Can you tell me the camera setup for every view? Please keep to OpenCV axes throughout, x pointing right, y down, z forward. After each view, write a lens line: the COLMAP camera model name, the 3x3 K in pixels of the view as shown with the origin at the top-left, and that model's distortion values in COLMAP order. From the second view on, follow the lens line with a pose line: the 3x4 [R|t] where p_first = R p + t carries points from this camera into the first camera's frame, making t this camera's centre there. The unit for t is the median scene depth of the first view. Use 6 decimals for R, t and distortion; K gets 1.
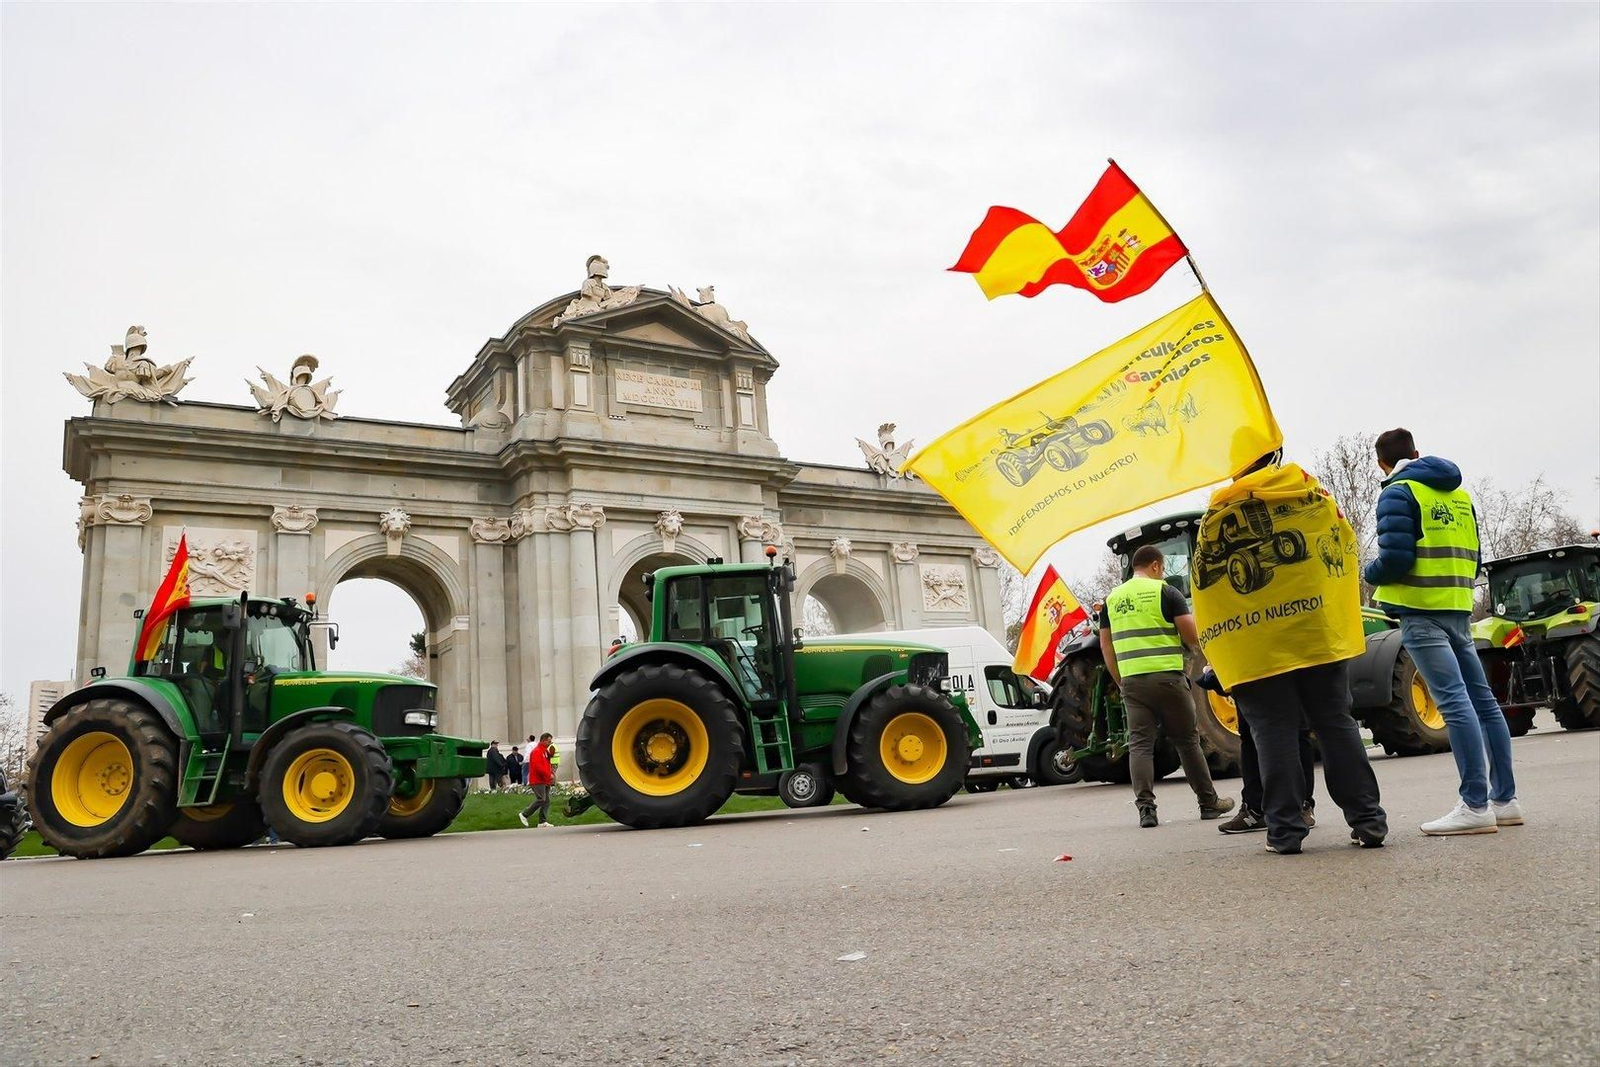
lens RADIAL K [[1060.5, 0, 800.0], [0, 1060.5, 533.5], [0, 0, 1]] dist [-0.104128, 0.000877]
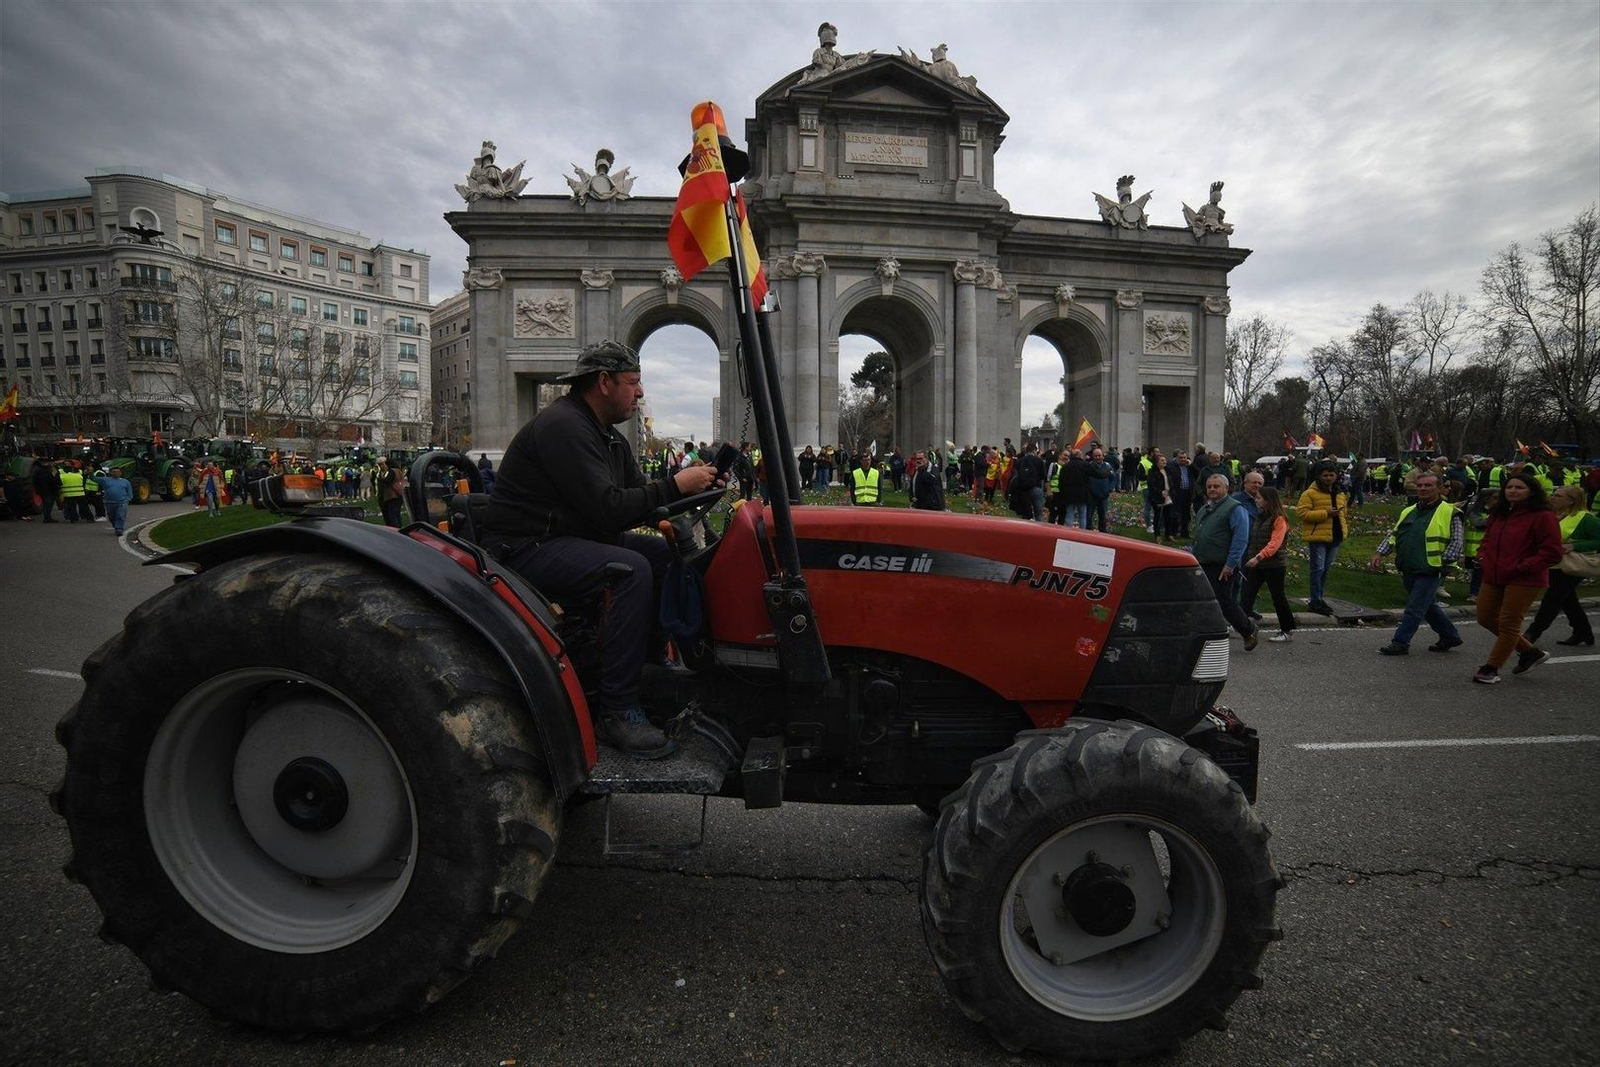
lens RADIAL K [[632.4, 0, 800.0], [0, 632.4, 533.5], [0, 0, 1]] dist [-0.070926, 0.000183]
pose [[0.890935, 0.119671, -0.438080, 0.126807], [0.029382, 0.947444, 0.318569, 0.044428], [0.453180, -0.296696, 0.840595, 0.287804]]
